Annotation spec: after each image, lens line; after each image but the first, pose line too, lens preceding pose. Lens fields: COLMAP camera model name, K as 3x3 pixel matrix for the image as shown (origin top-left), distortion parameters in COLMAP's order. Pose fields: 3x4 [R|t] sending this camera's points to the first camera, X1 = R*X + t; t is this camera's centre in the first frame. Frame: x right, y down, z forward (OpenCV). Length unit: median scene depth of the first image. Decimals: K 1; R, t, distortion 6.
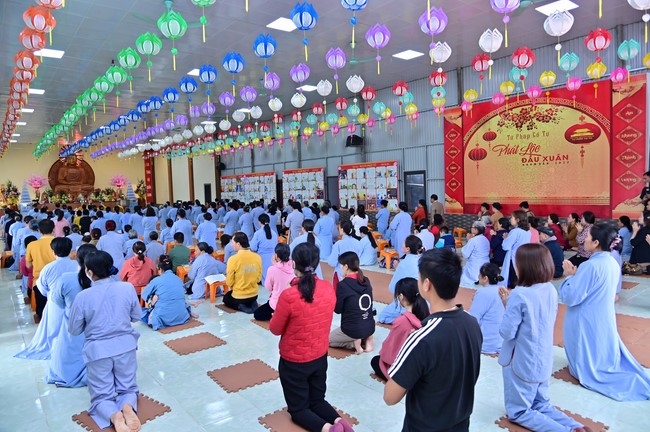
lens RADIAL K [[439.1, 0, 325.0], [0, 439.1, 216.0], [0, 0, 1]] dist [-0.041721, -0.002258]
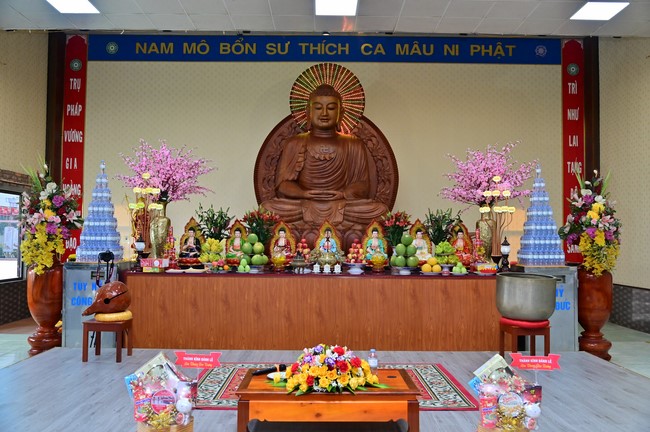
lens RADIAL K [[584.4, 0, 325.0], [0, 584.4, 216.0], [0, 0, 1]] dist [-0.010959, 0.009916]
pose [[0.790585, 0.013860, -0.612195, -0.652375], [-0.070954, 0.995083, -0.069102, -0.067382], [0.608227, 0.098069, 0.787681, 1.311204]]
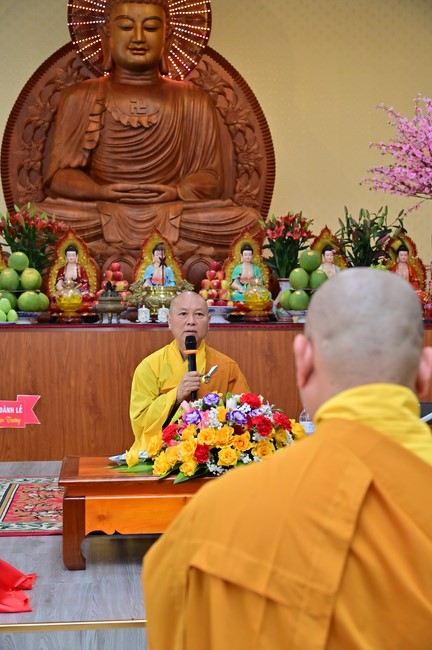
lens RADIAL K [[1091.2, 0, 216.0], [0, 1091.2, 325.0], [0, 0, 1]] dist [0.023086, 0.105263]
pose [[0.851895, 0.025610, -0.523086, -0.676666], [-0.052473, 0.997952, -0.036598, -0.036326], [0.521077, 0.058625, 0.851494, 1.301524]]
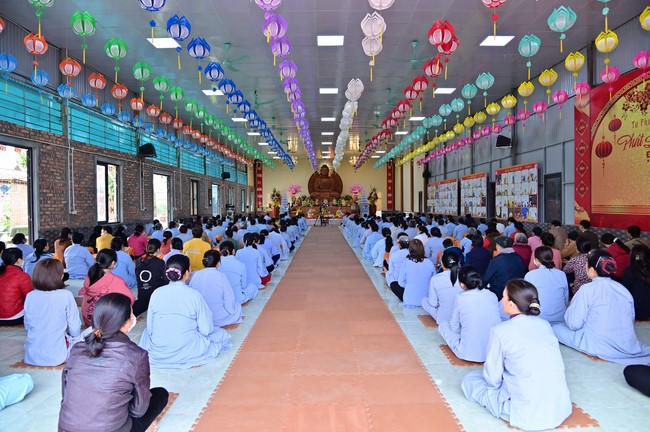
lens RADIAL K [[439.1, 0, 325.0], [0, 439.1, 216.0], [0, 0, 1]] dist [-0.041721, -0.002258]
pose [[0.786967, 0.037714, -0.615842, 0.321893], [-0.052644, 0.998595, -0.006118, 0.004723], [0.614745, 0.037236, 0.787846, 0.075902]]
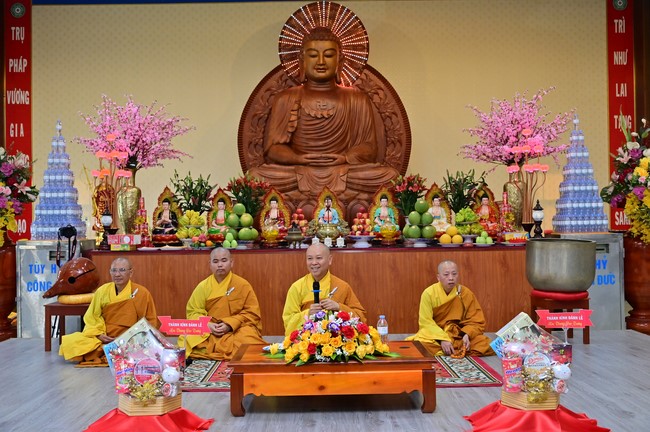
lens RADIAL K [[716.9, 0, 325.0], [0, 716.9, 216.0], [0, 0, 1]] dist [-0.006612, 0.034107]
pose [[0.791694, 0.012420, -0.610792, -0.641016], [-0.049535, 0.997806, -0.043915, -0.053515], [0.608906, 0.065023, 0.790573, 1.297218]]
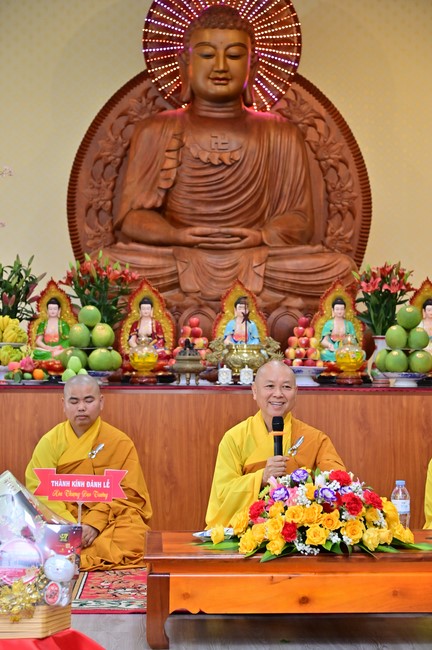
lens RADIAL K [[1282.3, 0, 216.0], [0, 1282.3, 325.0], [0, 0, 1]] dist [0.038521, 0.202871]
pose [[0.814371, 0.012293, -0.580215, -0.658614], [-0.065831, 0.995279, -0.071312, -0.040028], [0.576599, 0.096270, 0.811336, 1.270620]]
